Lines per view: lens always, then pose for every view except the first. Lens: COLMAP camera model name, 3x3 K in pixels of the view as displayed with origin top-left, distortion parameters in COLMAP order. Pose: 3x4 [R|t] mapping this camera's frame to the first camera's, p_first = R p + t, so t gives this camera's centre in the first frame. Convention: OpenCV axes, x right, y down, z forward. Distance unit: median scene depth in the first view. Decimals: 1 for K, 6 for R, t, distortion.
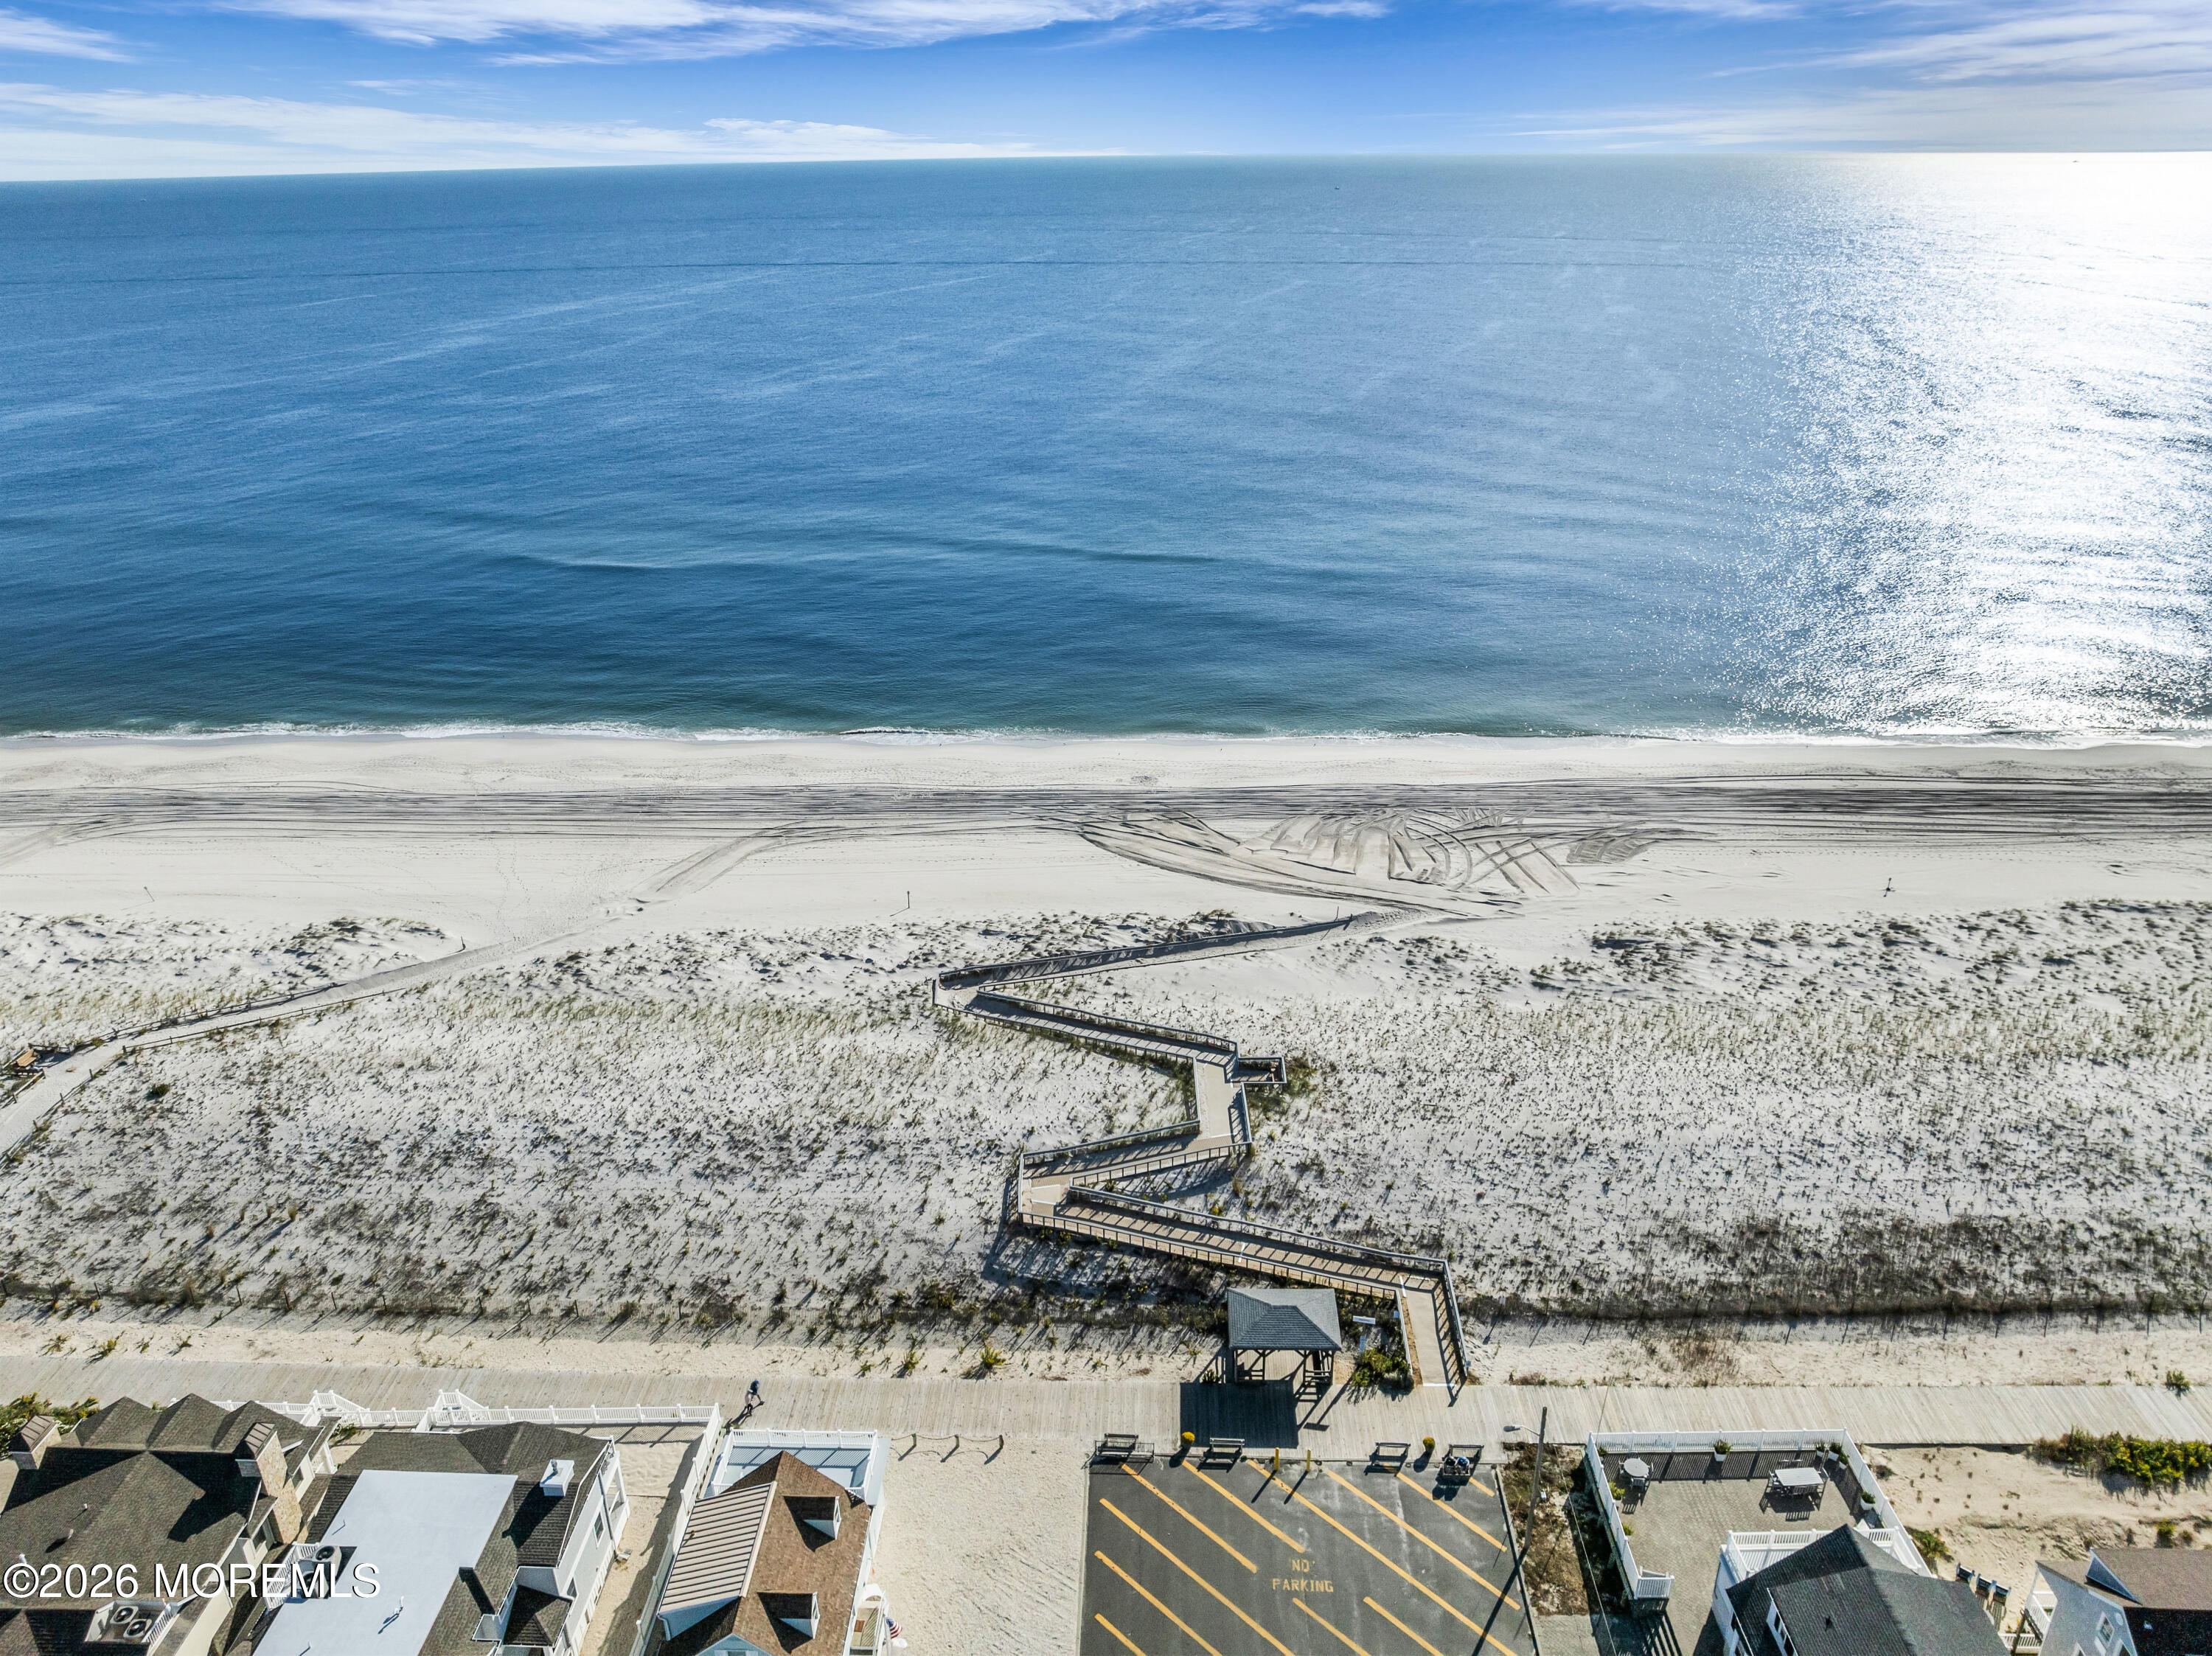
lens RADIAL K [[1573.0, 0, 1102.0], [0, 1573.0, 767.8], [0, 0, 1]] dist [-0.008238, -0.044832]
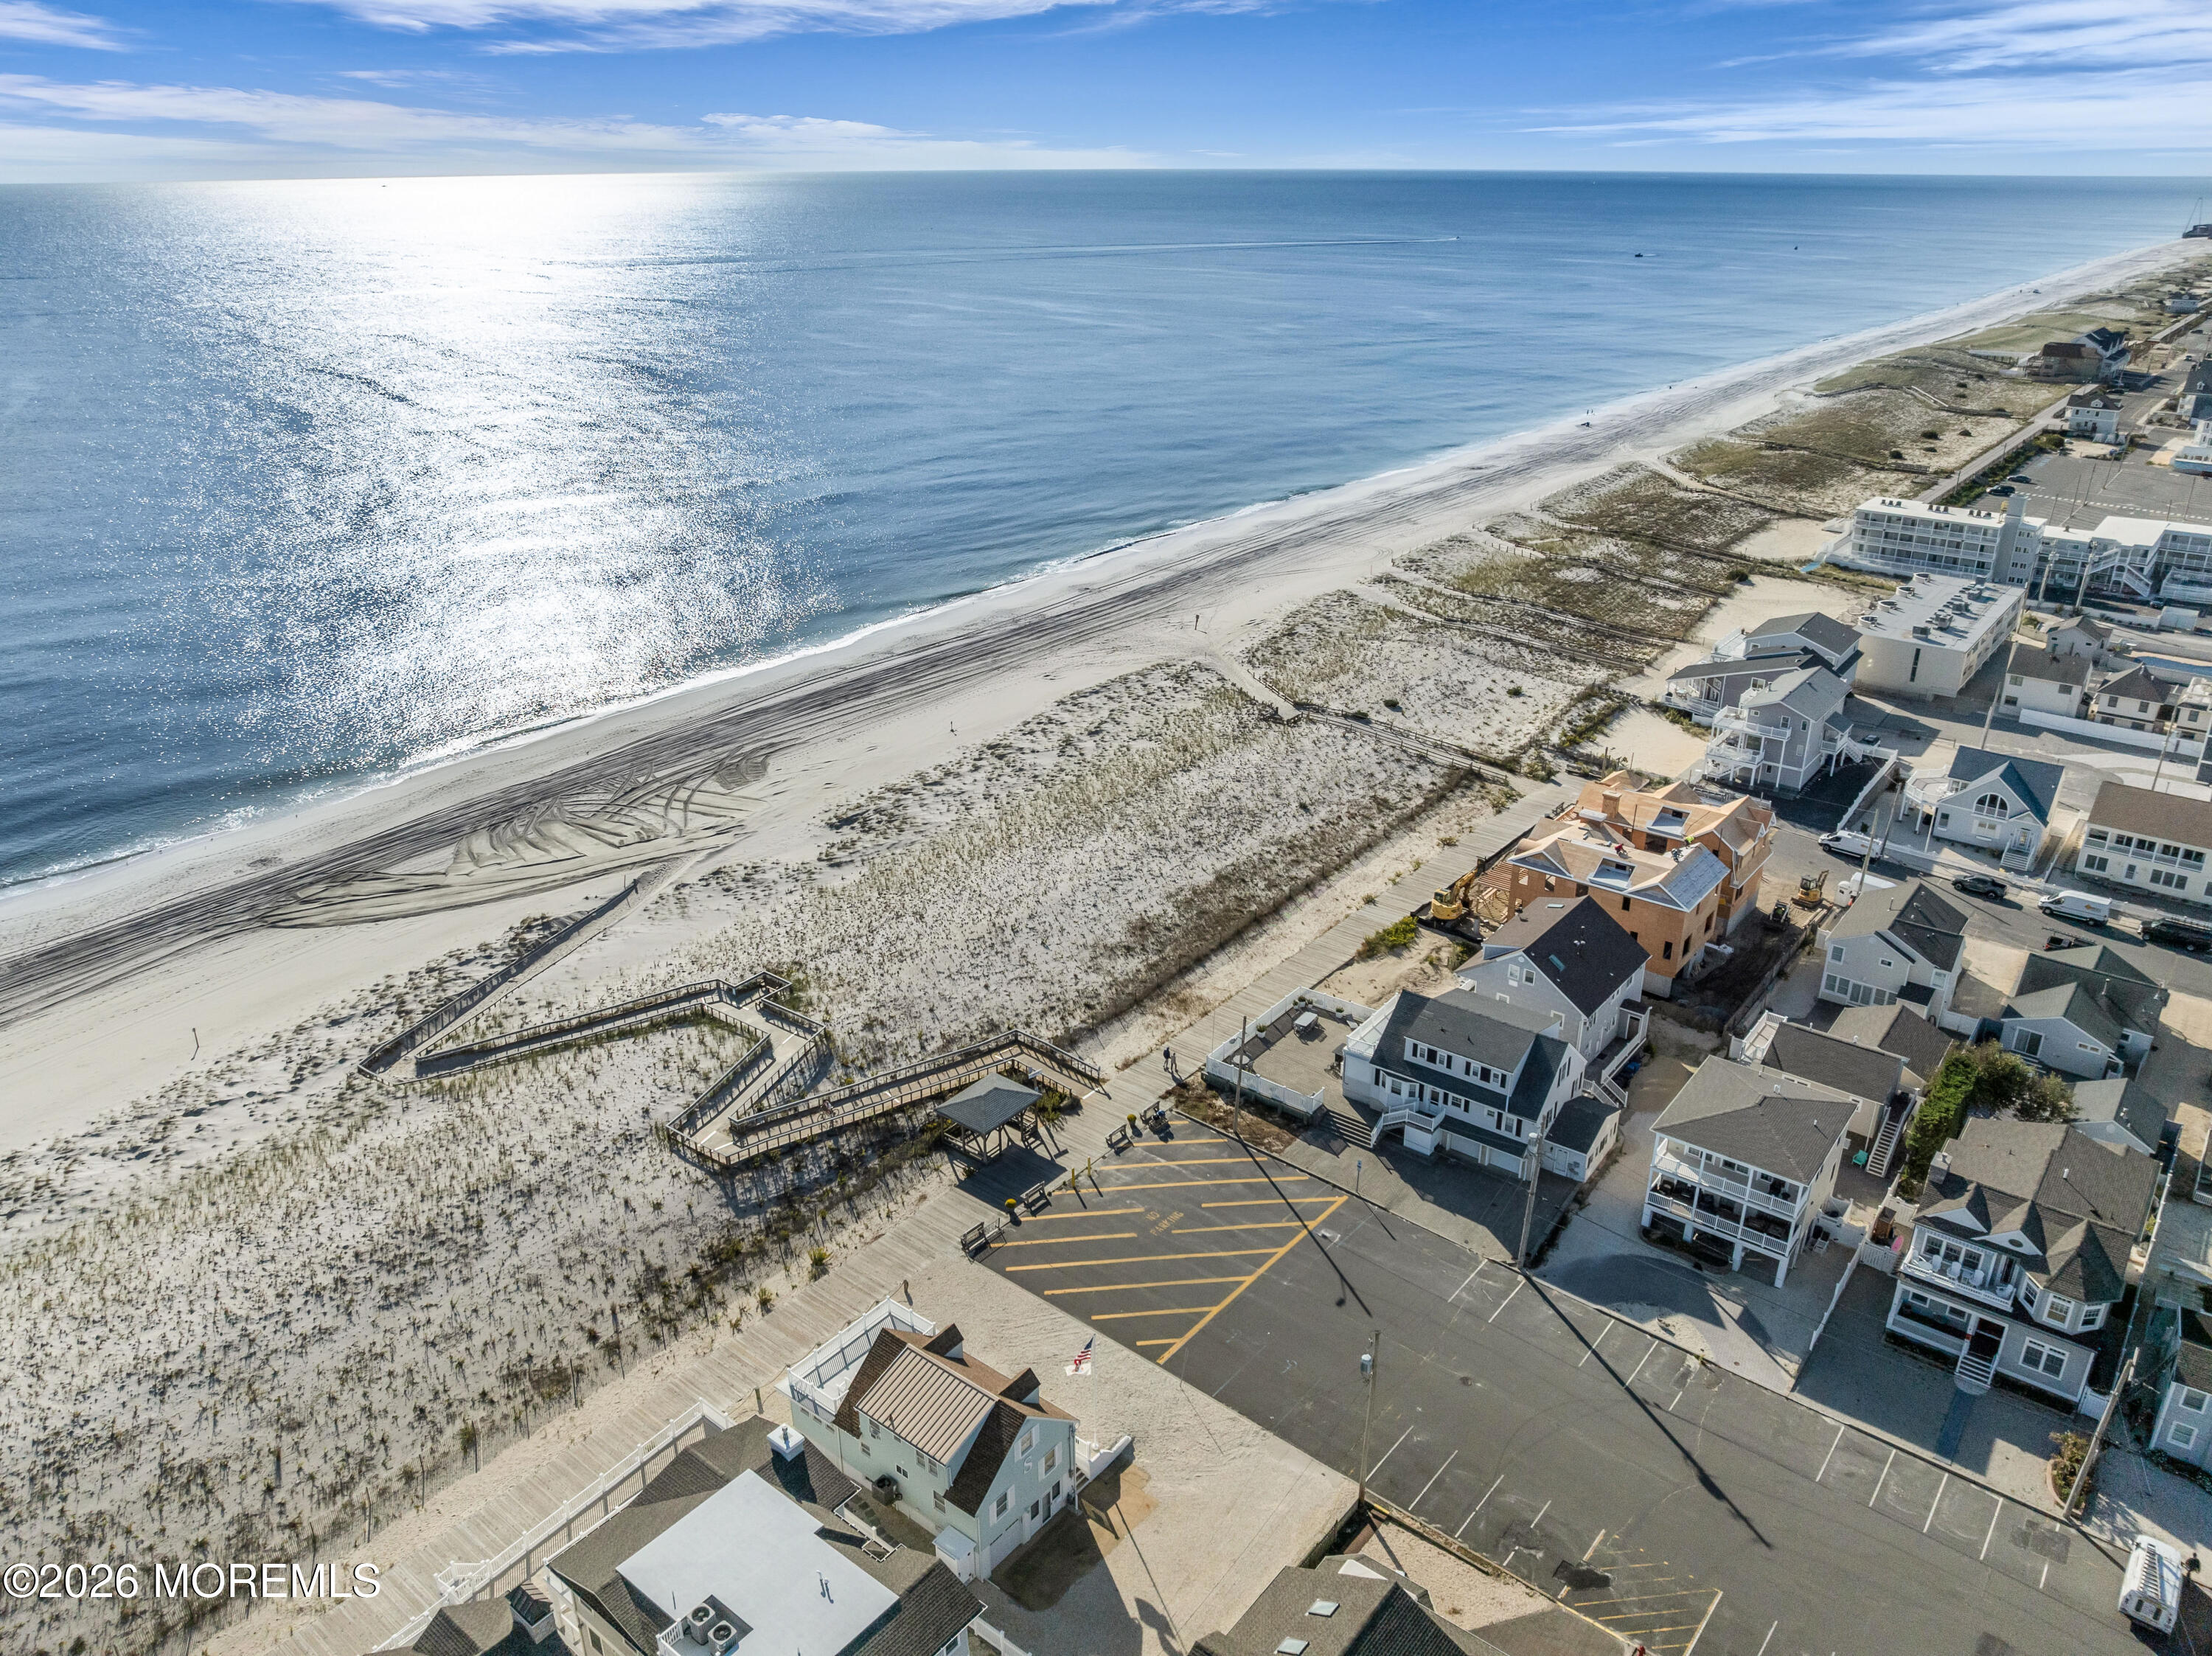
lens RADIAL K [[1580.1, 0, 1097.1], [0, 1580.1, 792.3], [0, 0, 1]] dist [-0.012480, -0.006904]
pose [[0.603754, -0.289777, 0.742638, -0.596194], [0.292827, 0.947082, 0.131487, -0.016073], [-0.741440, 0.138079, 0.656659, 0.077579]]
